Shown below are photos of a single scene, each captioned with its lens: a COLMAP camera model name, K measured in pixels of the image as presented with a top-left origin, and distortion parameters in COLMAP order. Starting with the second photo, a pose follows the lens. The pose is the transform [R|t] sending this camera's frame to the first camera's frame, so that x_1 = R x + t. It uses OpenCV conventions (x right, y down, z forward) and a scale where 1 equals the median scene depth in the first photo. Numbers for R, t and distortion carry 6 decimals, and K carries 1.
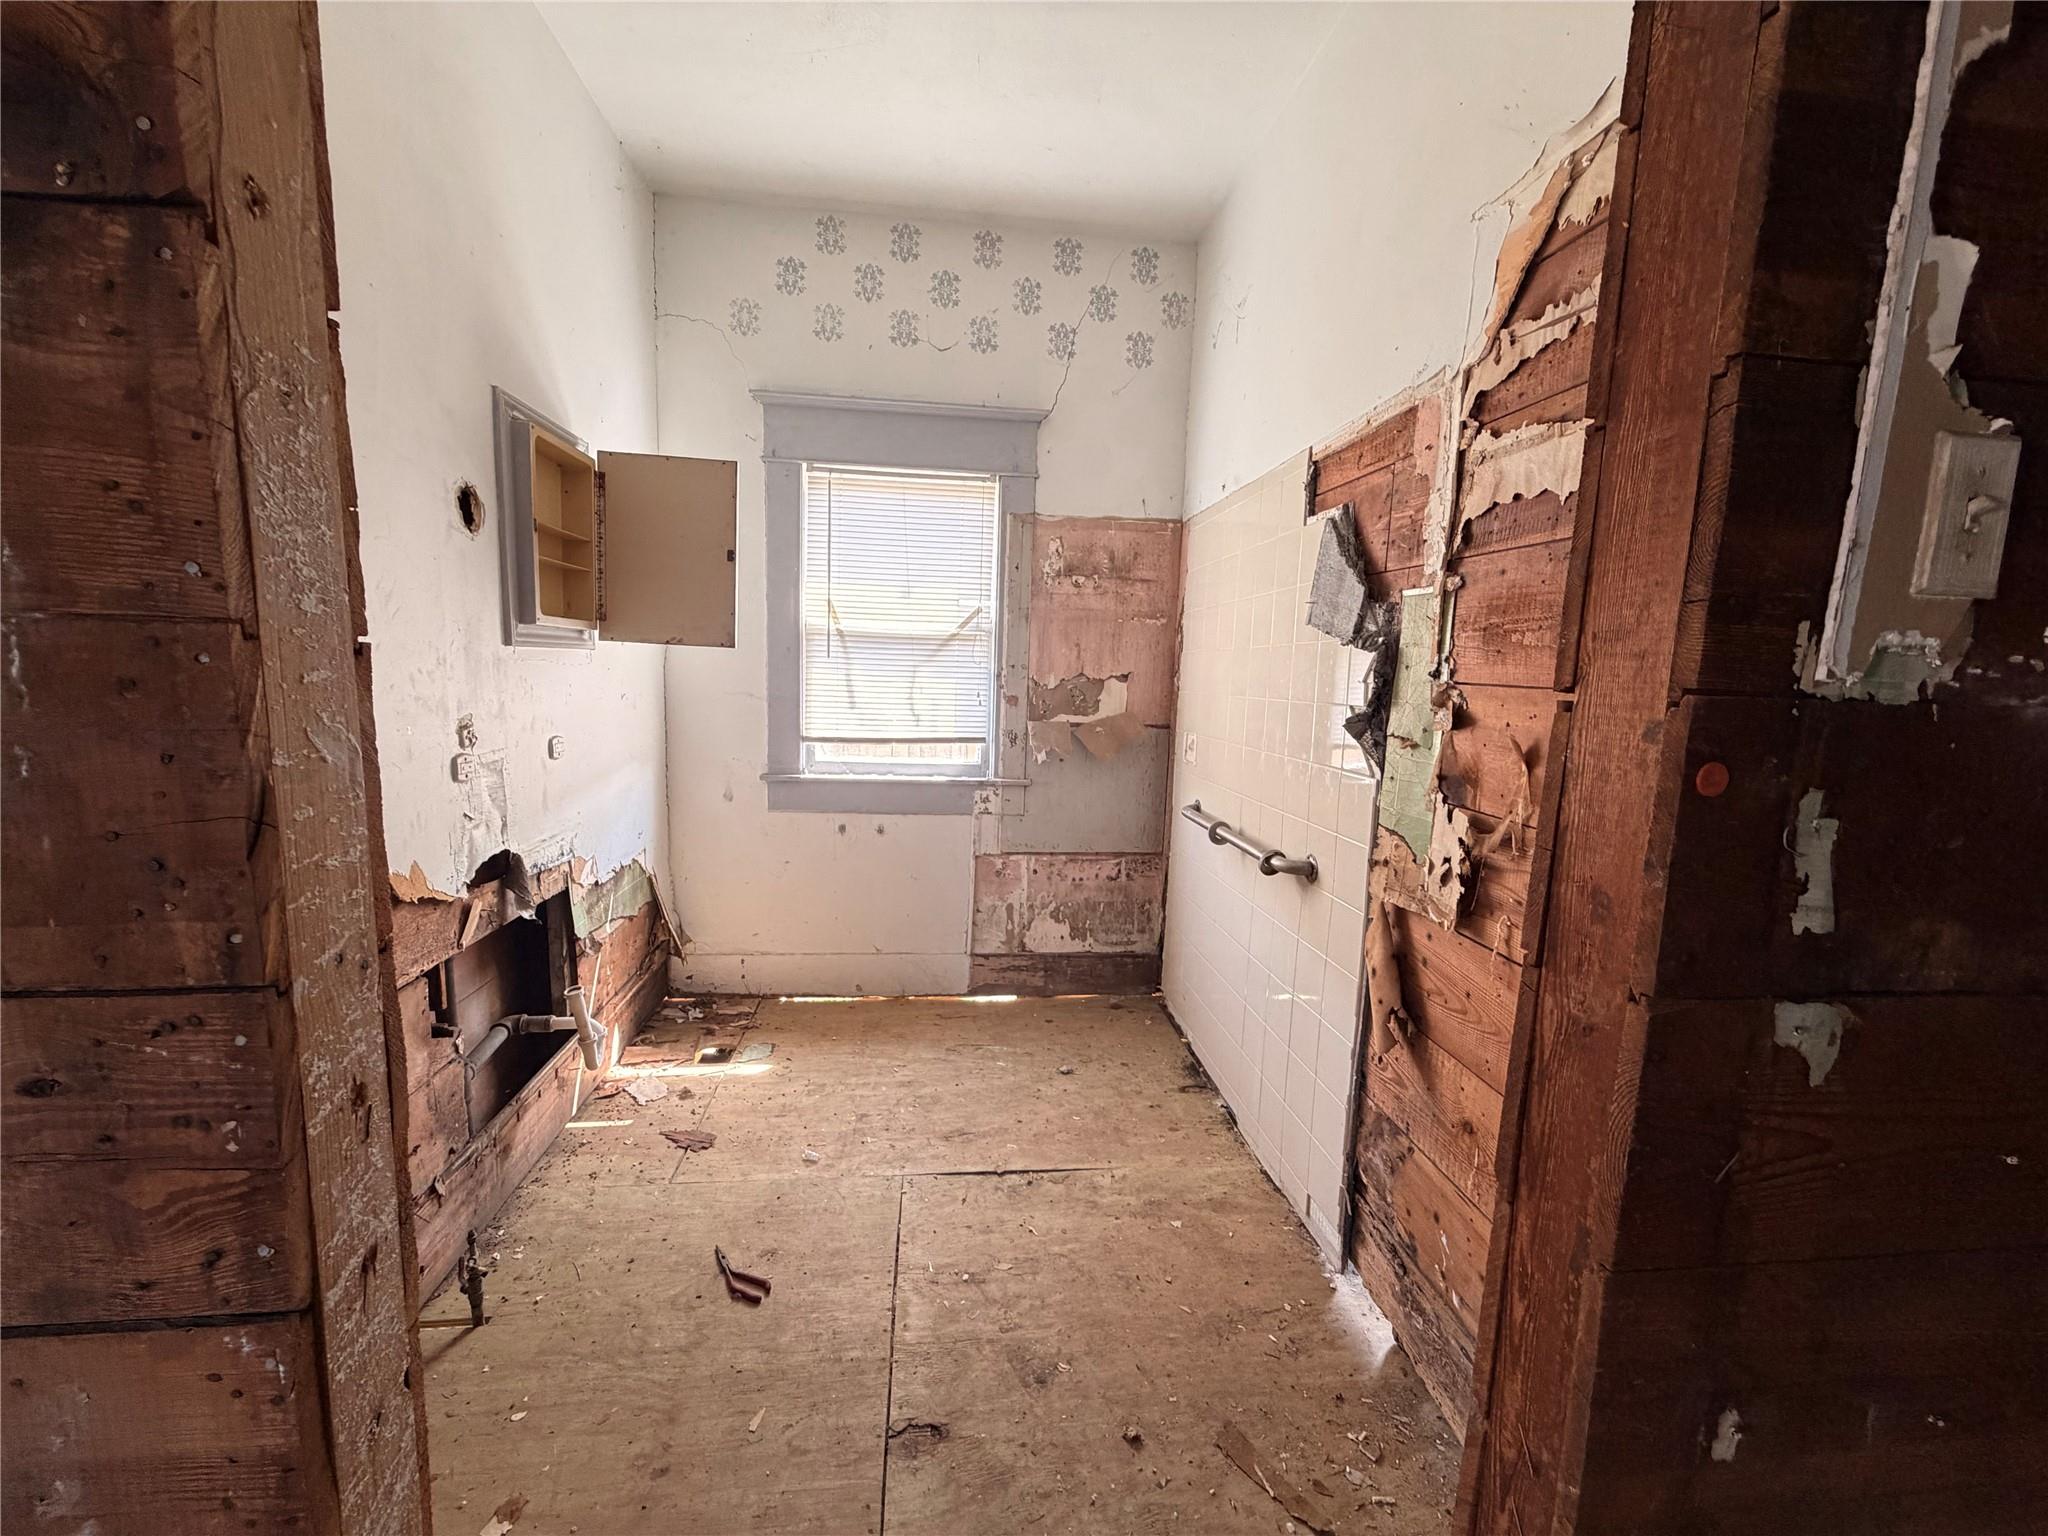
lens RADIAL K [[816.3, 0, 1017.6], [0, 816.3, 773.5], [0, 0, 1]] dist [-0.000803, 0.000484]
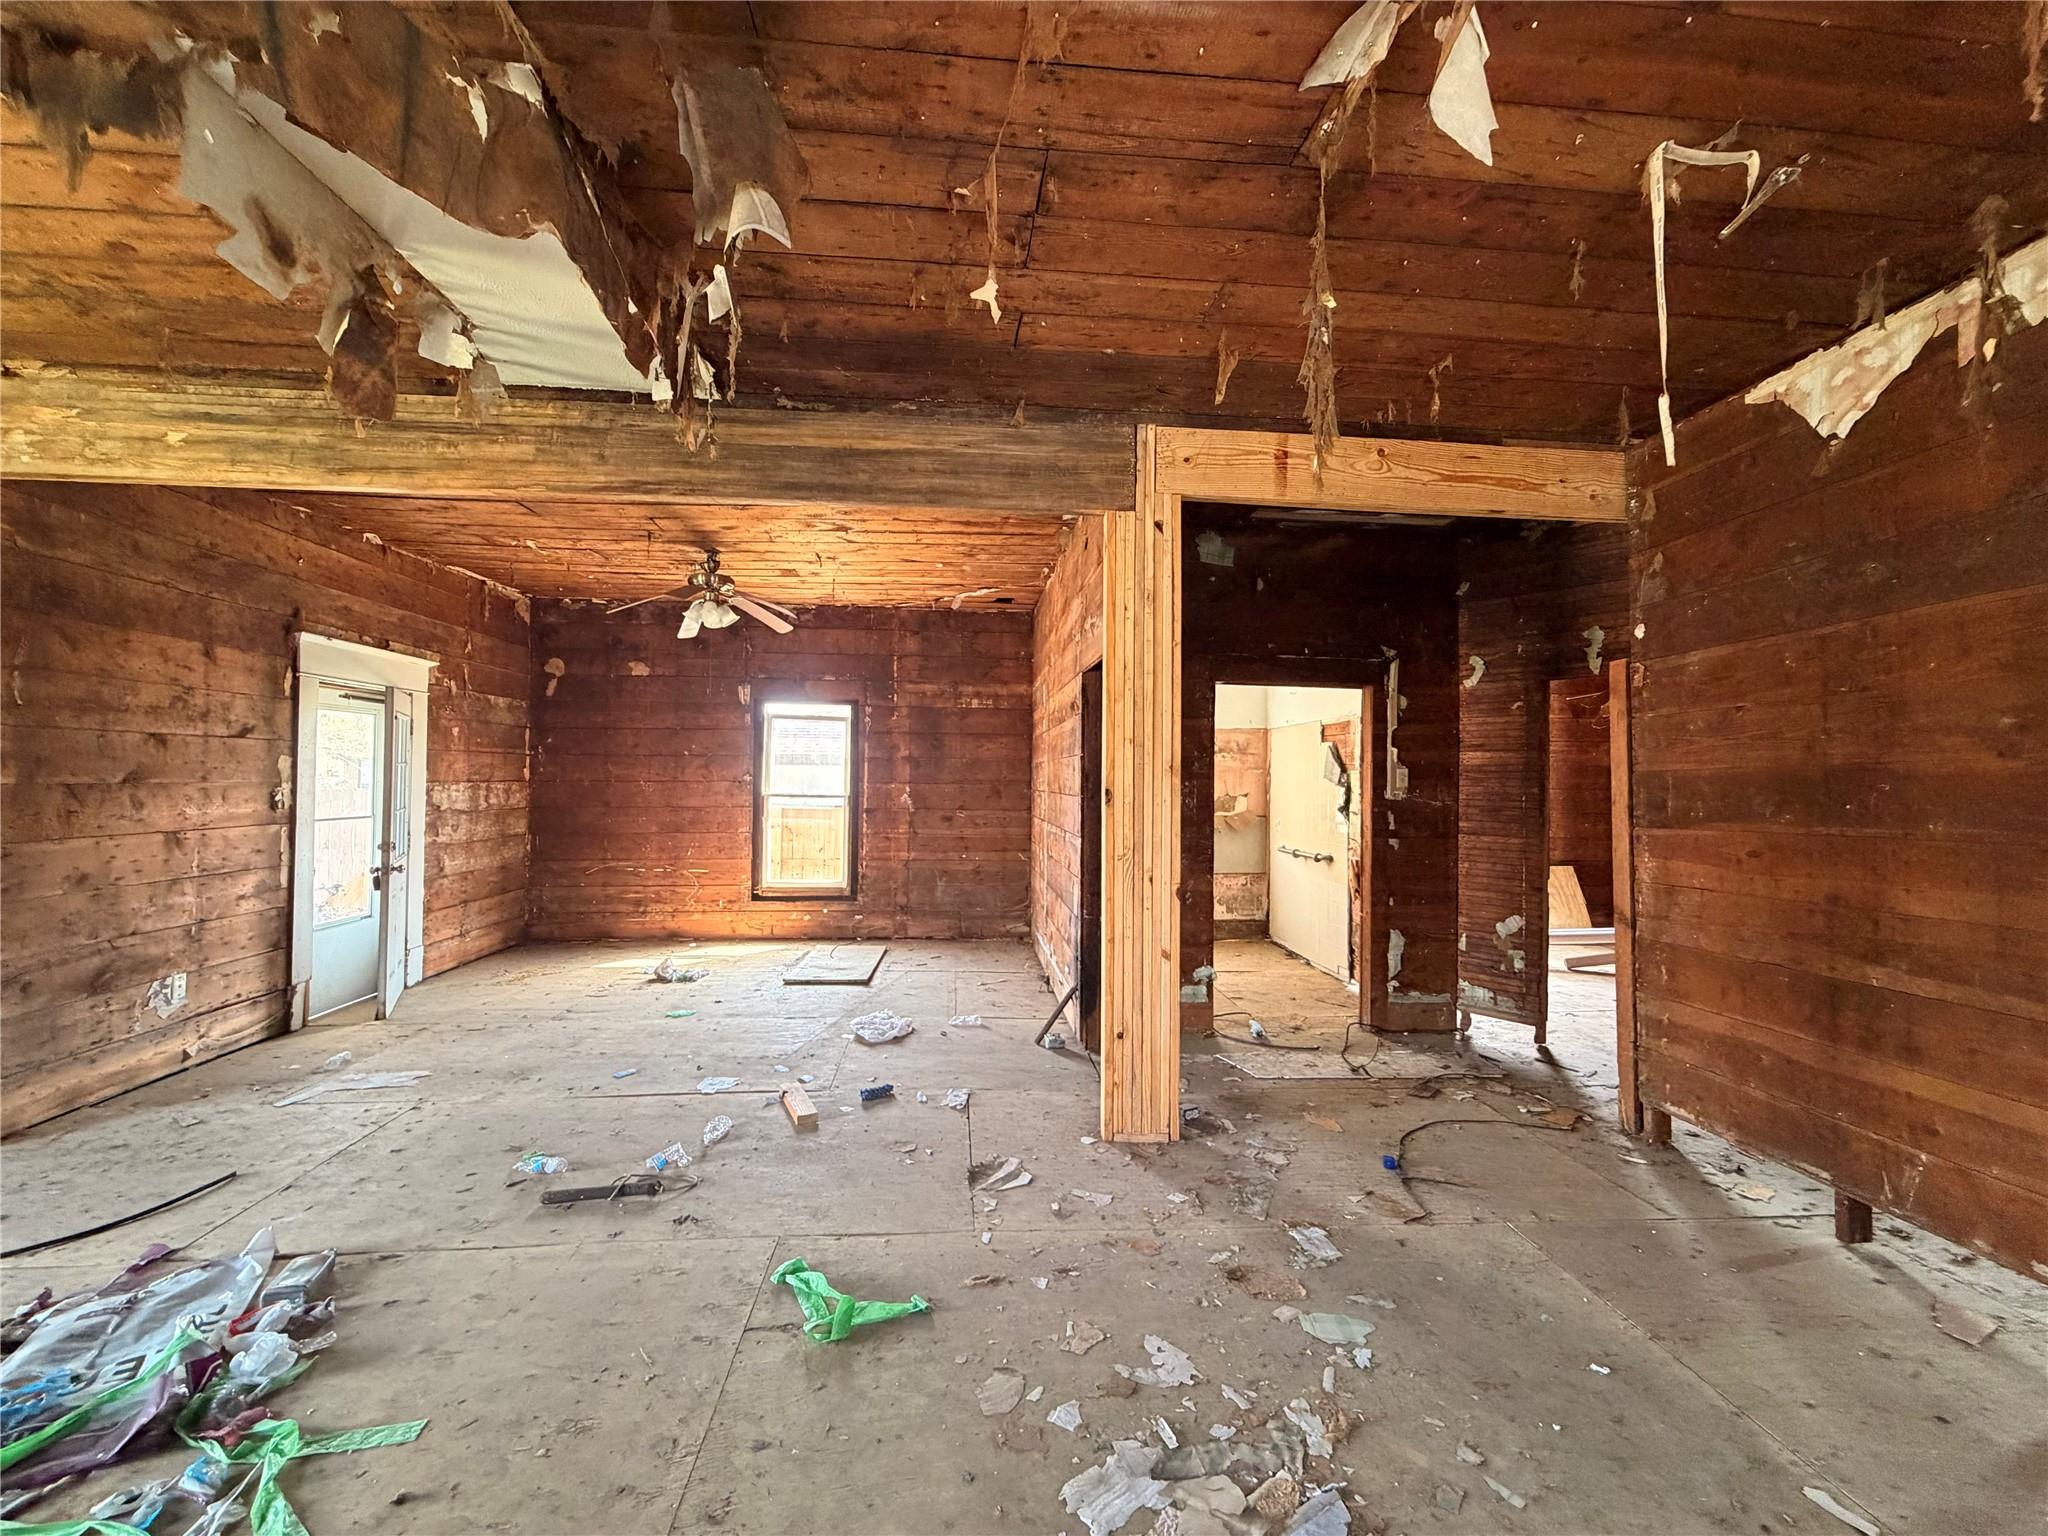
lens RADIAL K [[816.3, 0, 1023.7], [0, 816.3, 768.4], [0, 0, 1]] dist [-0.000803, 0.000484]
pose [[0.999656, -0.022138, -0.014085, -0.786187], [0.019871, 0.989289, -0.144608, 0.218318], [0.017136, 0.144278, 0.989389, -2.222276]]
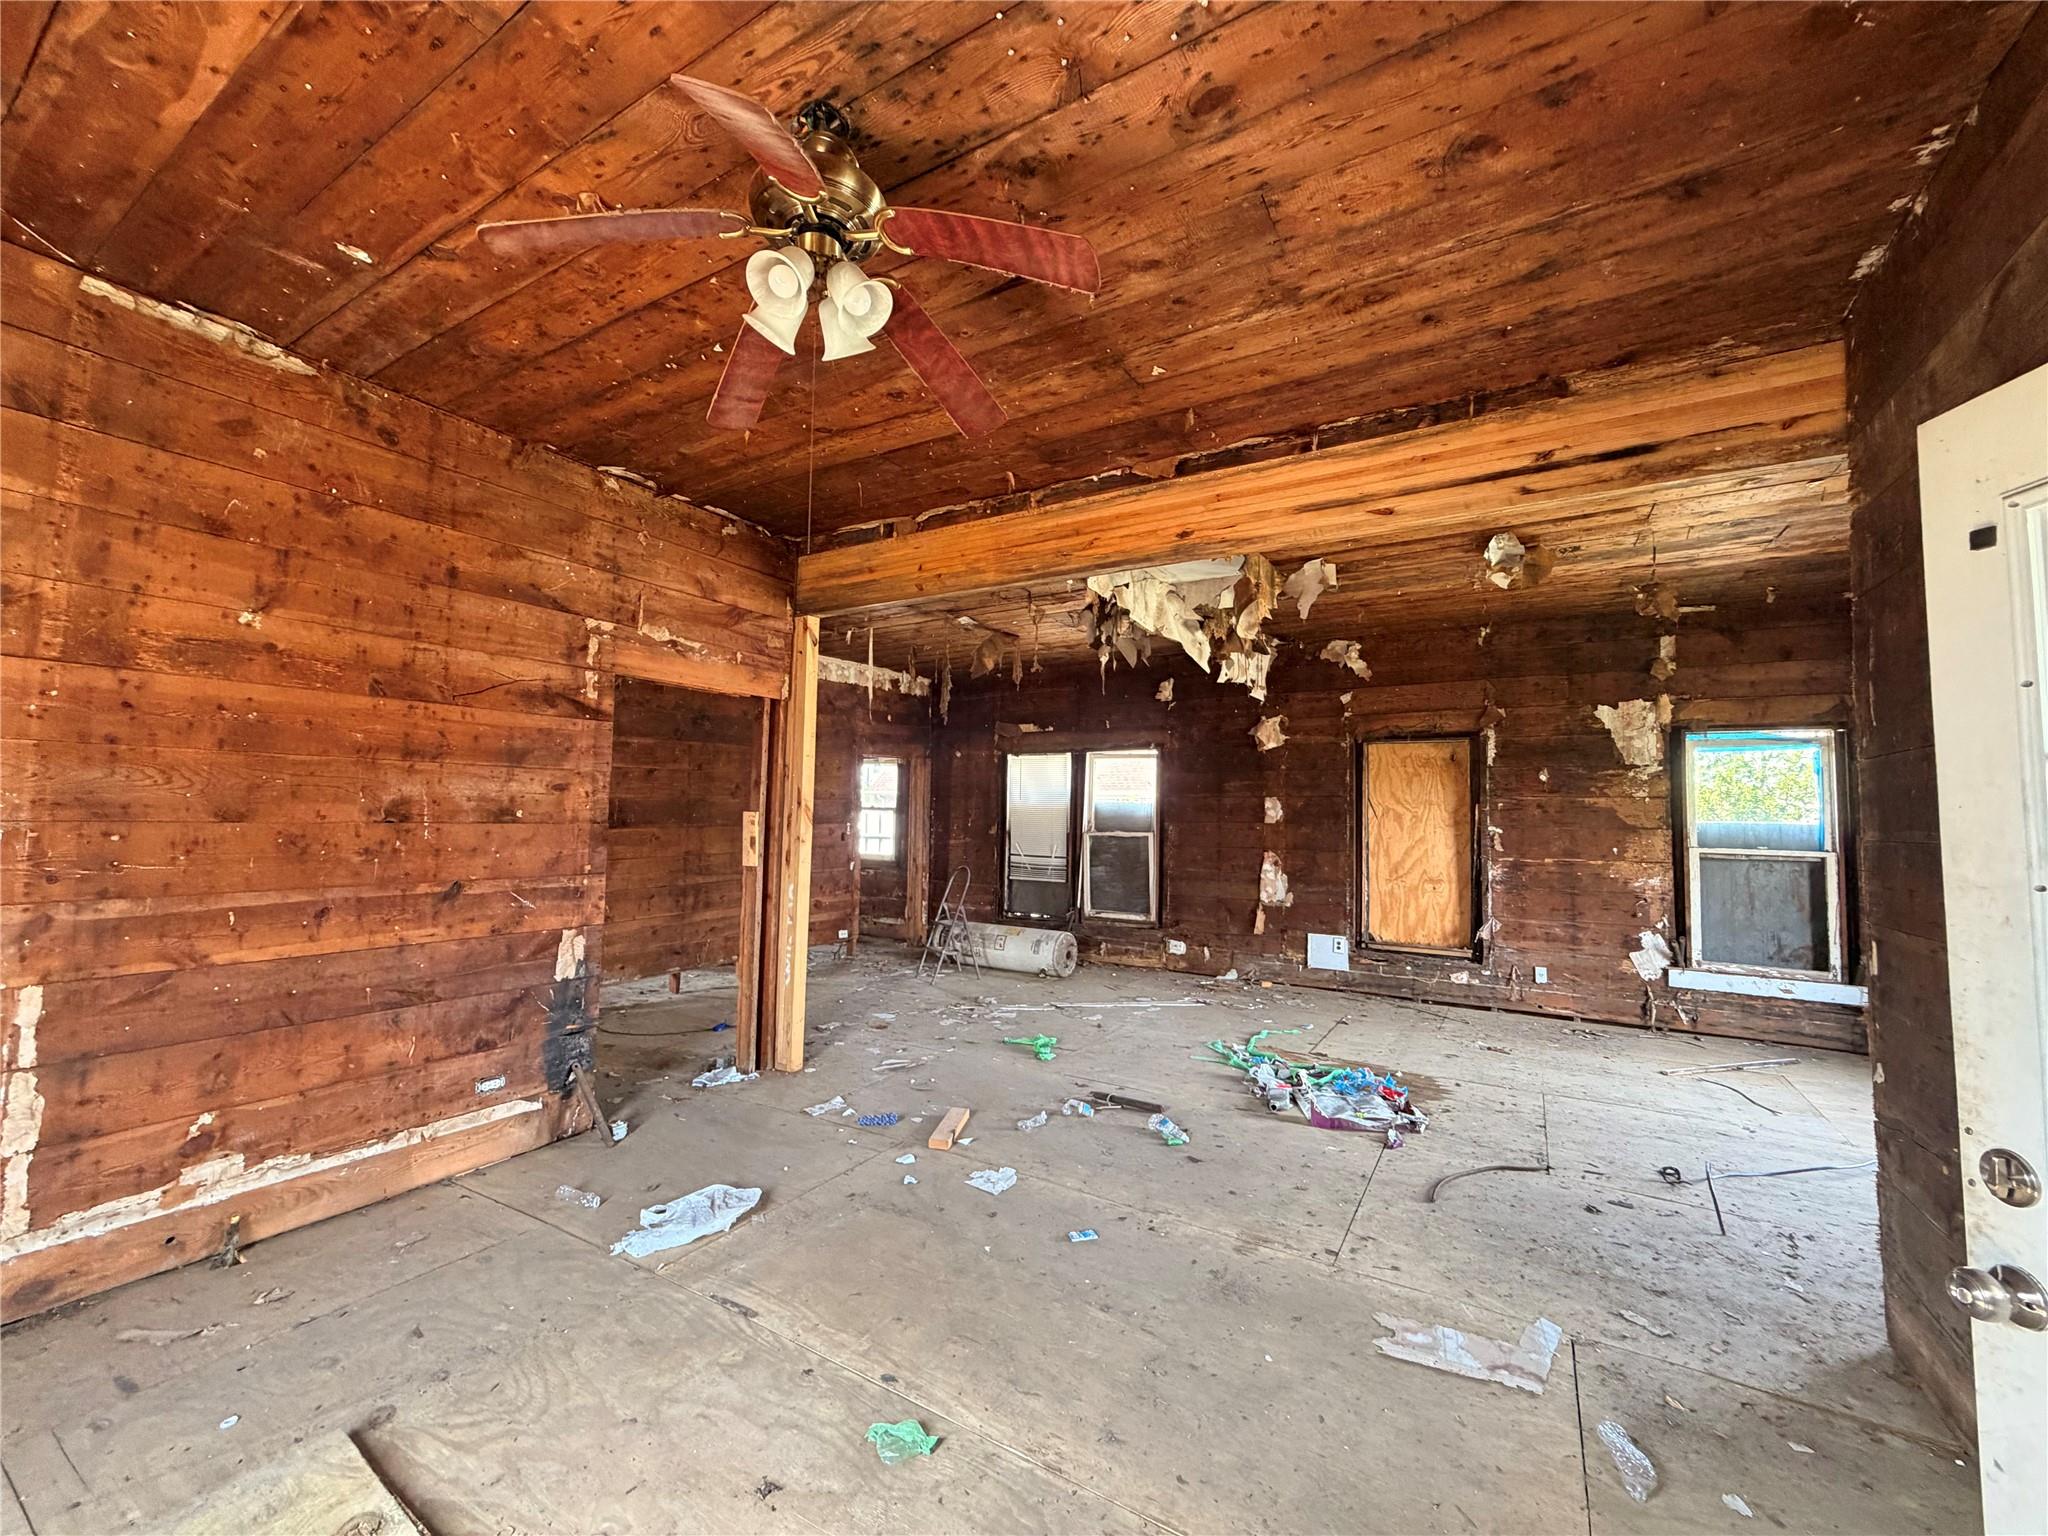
lens RADIAL K [[816.3, 0, 1020.4], [0, 816.3, 770.0], [0, 0, 1]] dist [-0.000803, 0.000484]
pose [[-0.796624, -0.011176, 0.604372, -4.935338], [0.035920, 0.997187, 0.065787, -0.863126], [-0.603407, 0.074116, -0.793982, 5.252067]]
